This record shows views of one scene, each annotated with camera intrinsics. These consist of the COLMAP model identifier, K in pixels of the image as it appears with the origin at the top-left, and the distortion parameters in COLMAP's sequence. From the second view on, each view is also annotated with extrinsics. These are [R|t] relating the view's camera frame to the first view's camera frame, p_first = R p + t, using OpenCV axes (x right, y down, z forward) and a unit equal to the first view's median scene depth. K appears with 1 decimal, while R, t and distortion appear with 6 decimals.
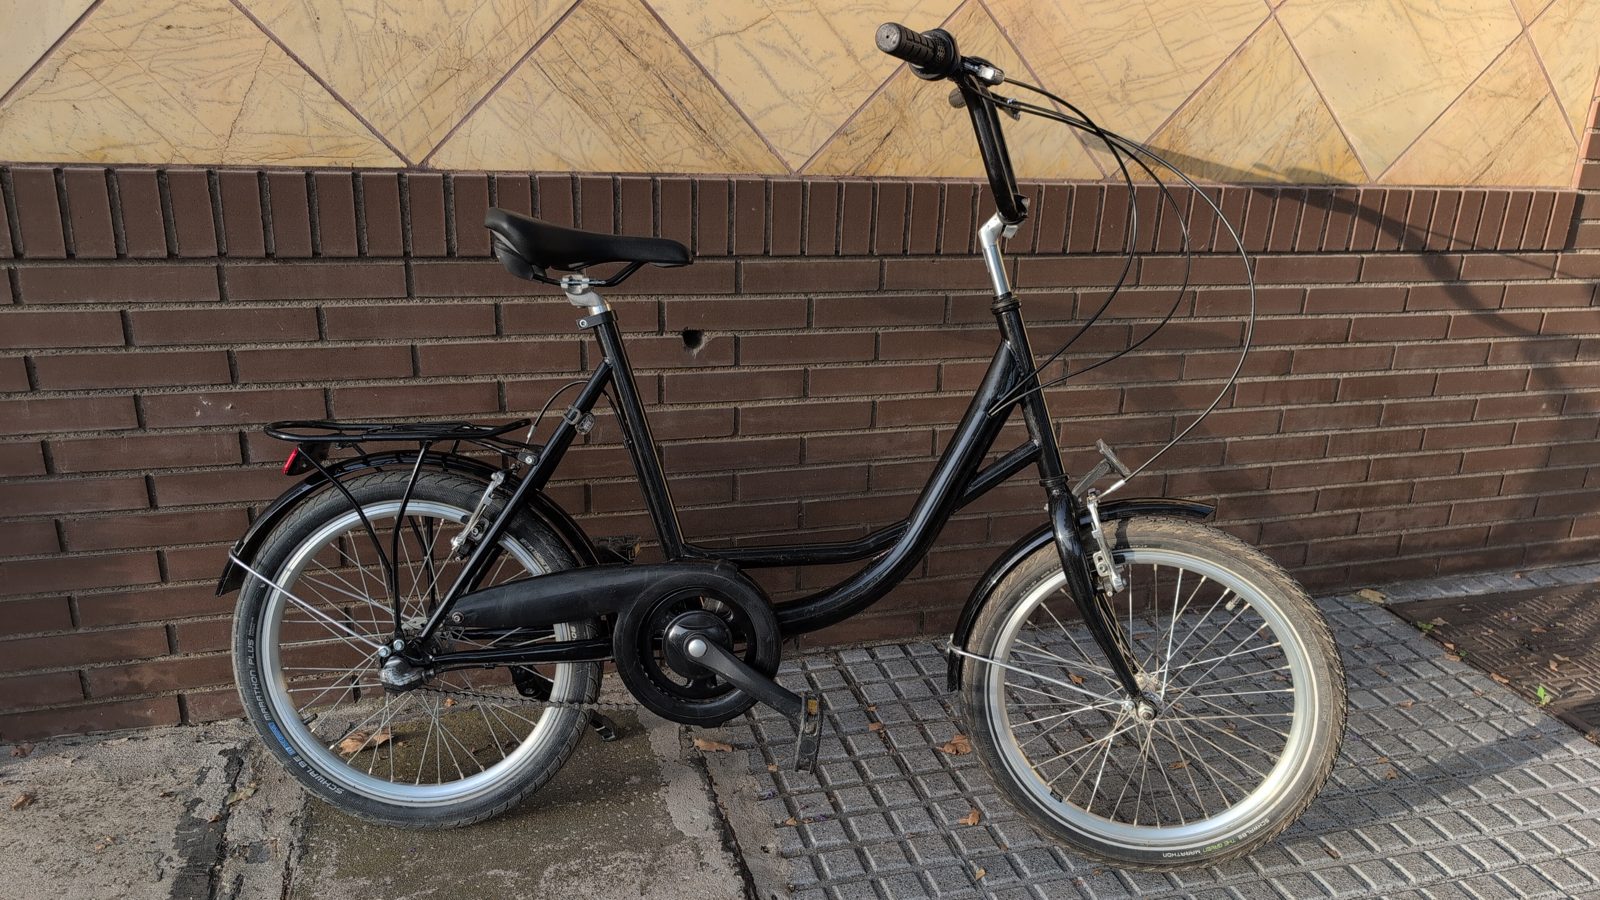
lens RADIAL K [[1134.6, 0, 804.0], [0, 1134.6, 456.2], [0, 0, 1]] dist [0.031179, -0.023782]
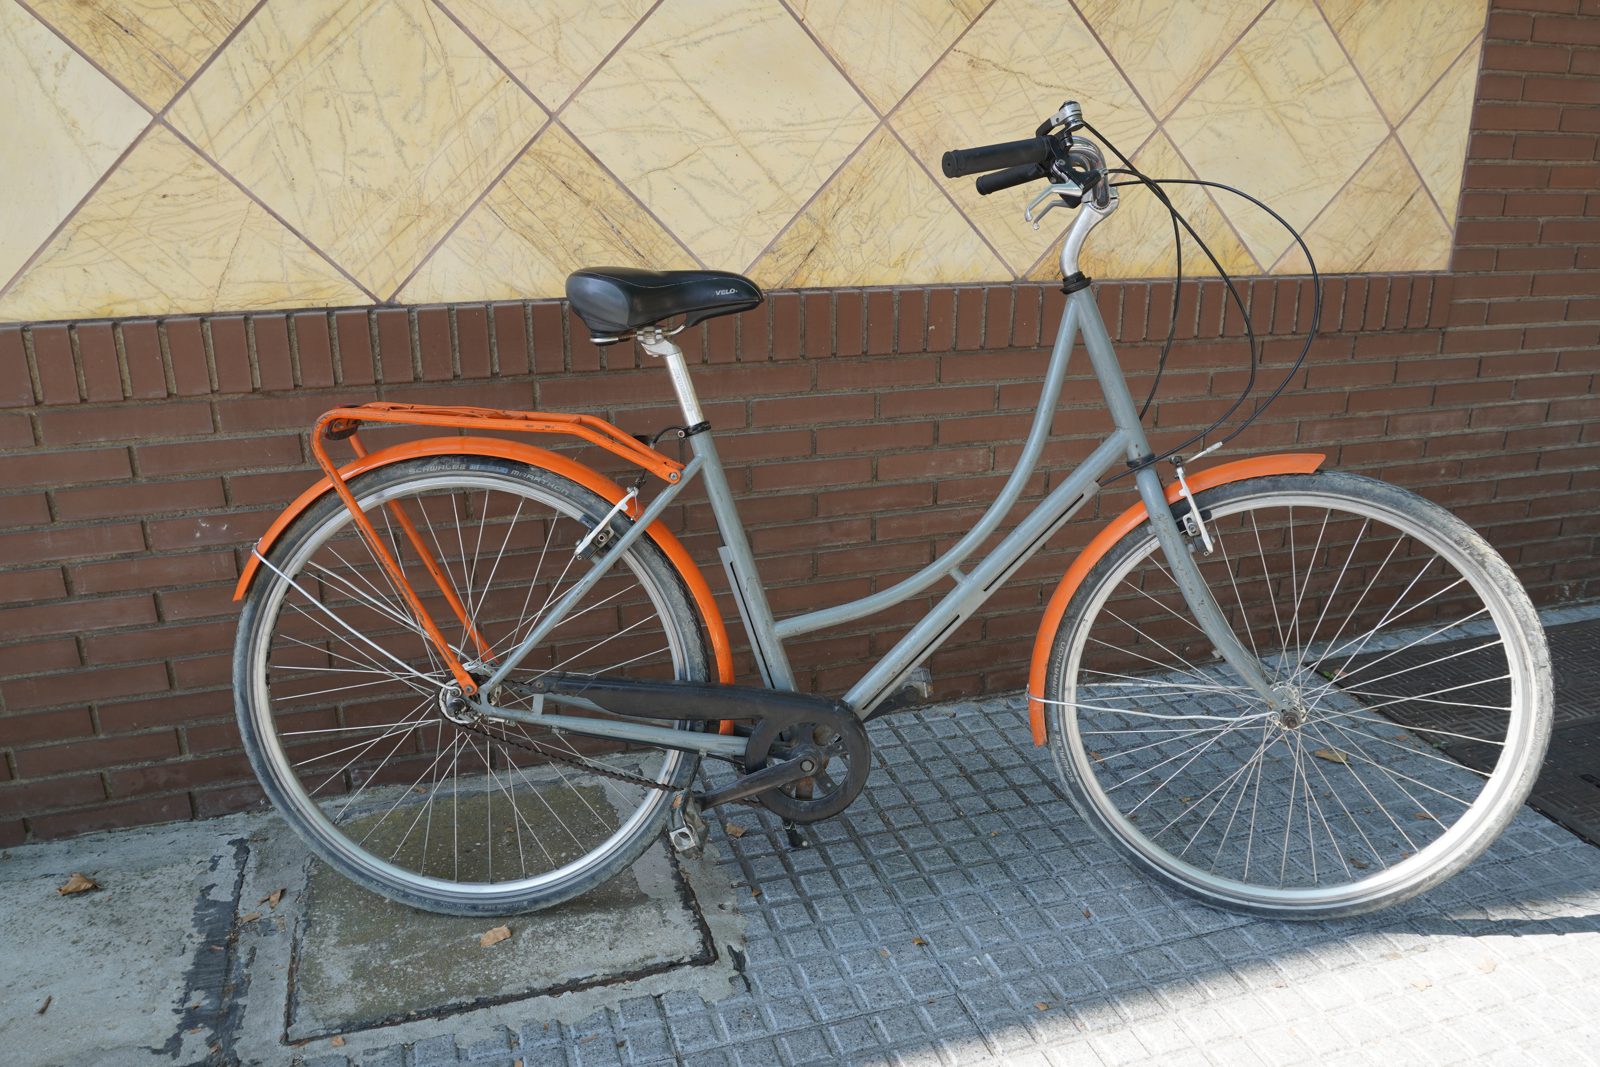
lens RADIAL K [[1160.1, 0, 795.8], [0, 1160.1, 520.3], [0, 0, 1]] dist [-0.038246, 0.017927]
pose [[0.998962, -0.045376, 0.003981, 0.044729], [0.045455, 0.998704, -0.022912, 0.000819], [-0.002936, 0.023069, 0.999730, -0.113800]]
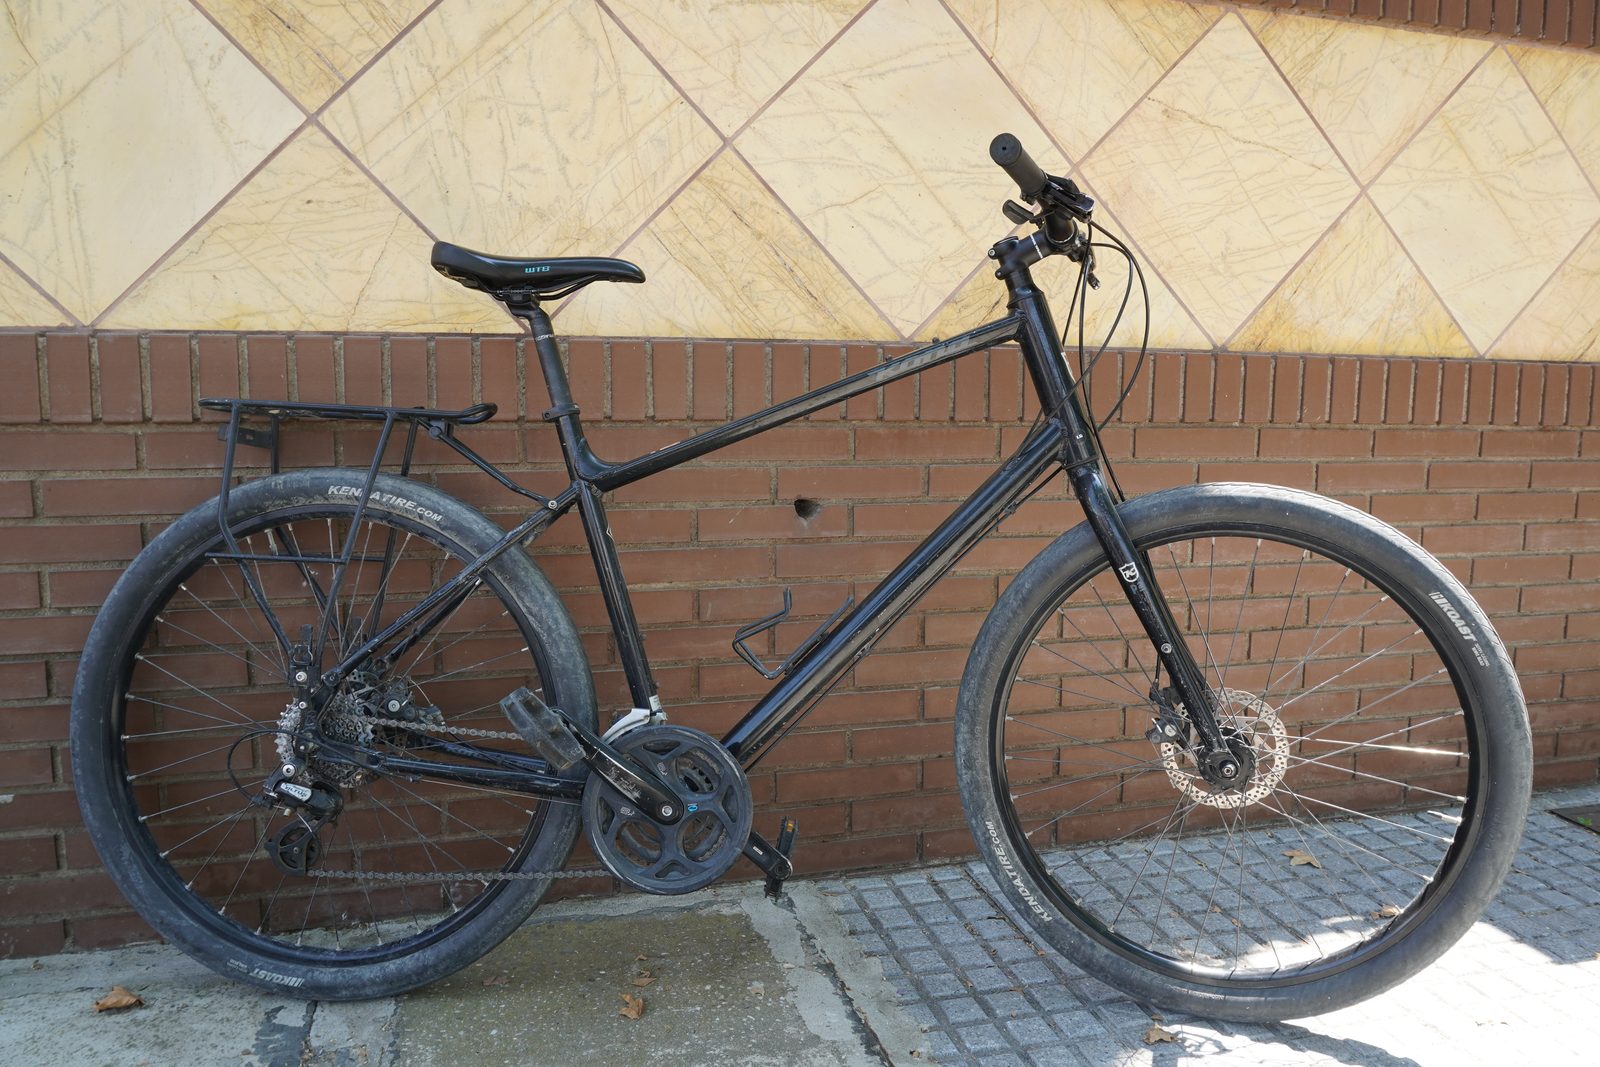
lens RADIAL K [[1160.1, 0, 806.3], [0, 1160.1, 533.6], [0, 0, 1]] dist [-0.038246, 0.017927]
pose [[0.999012, -0.031096, -0.031736, -0.070574], [0.023830, 0.977838, -0.208000, 0.127042], [0.037500, 0.207039, 0.977614, 0.052972]]
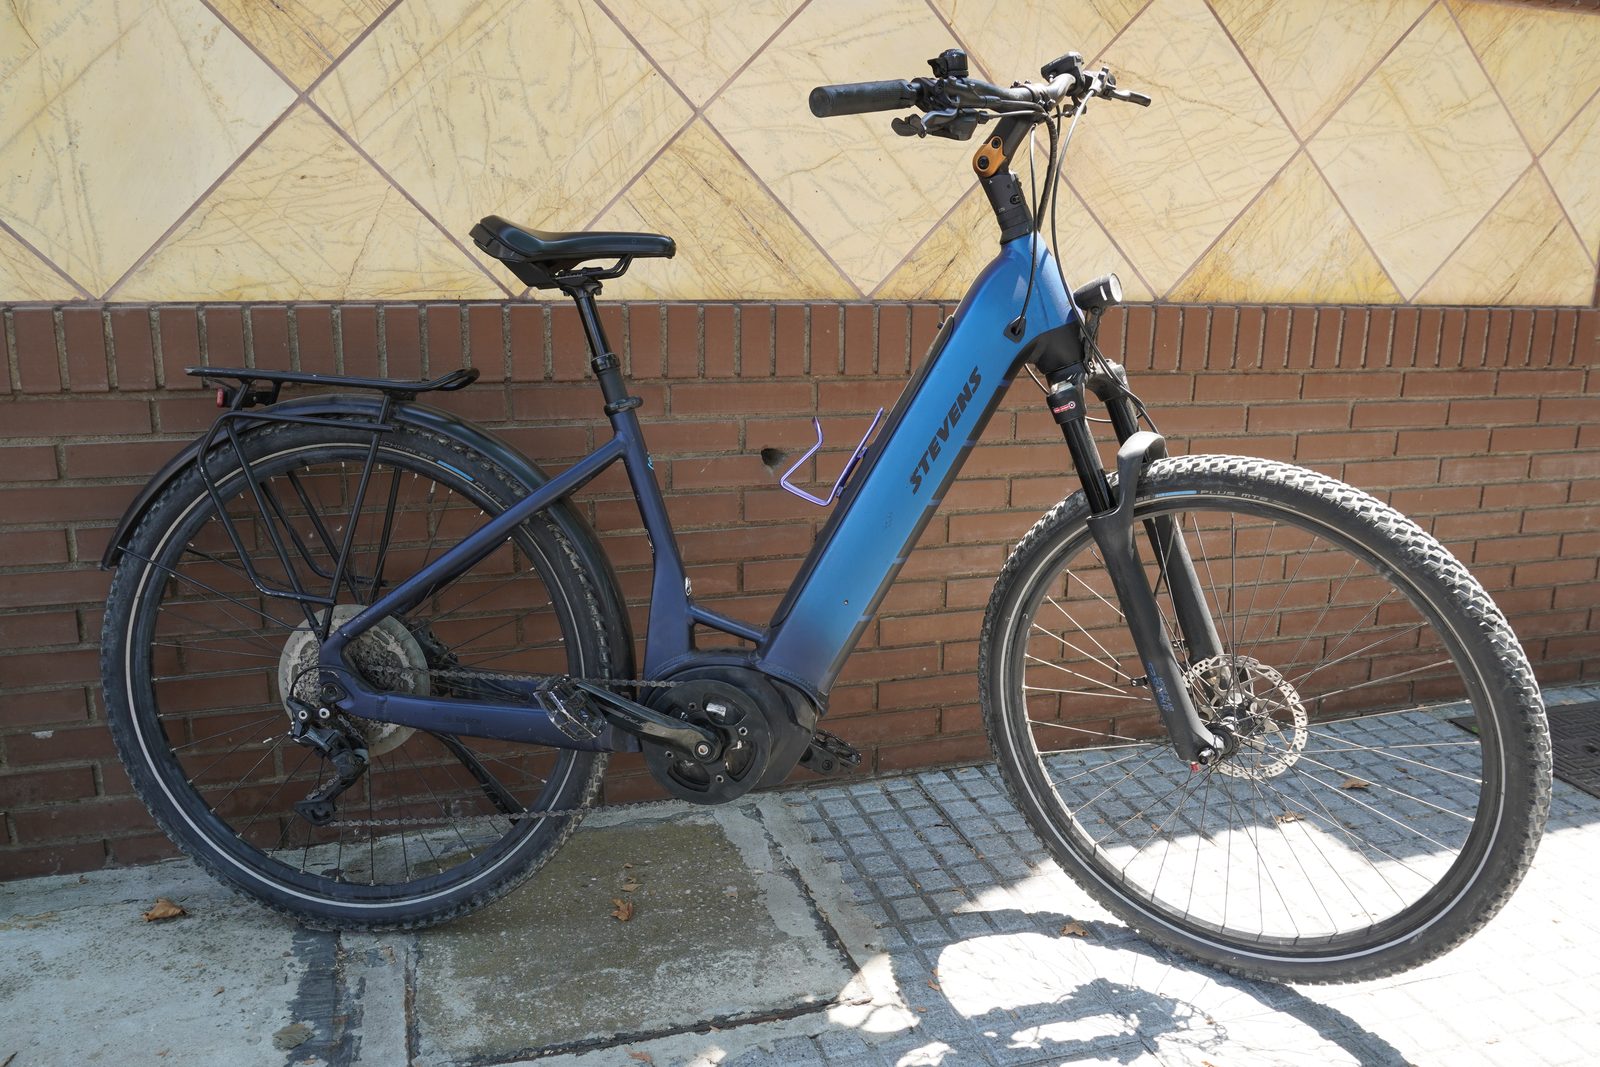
lens RADIAL K [[1207.4, 0, 798.1], [0, 1207.4, 524.4], [0, 0, 1]] dist [-0.031830, 0.015617]
pose [[0.999592, -0.028522, -0.001208, -0.078540], [0.028238, 0.994078, -0.104935, 0.076768], [0.004193, 0.104858, 0.994478, -0.088566]]
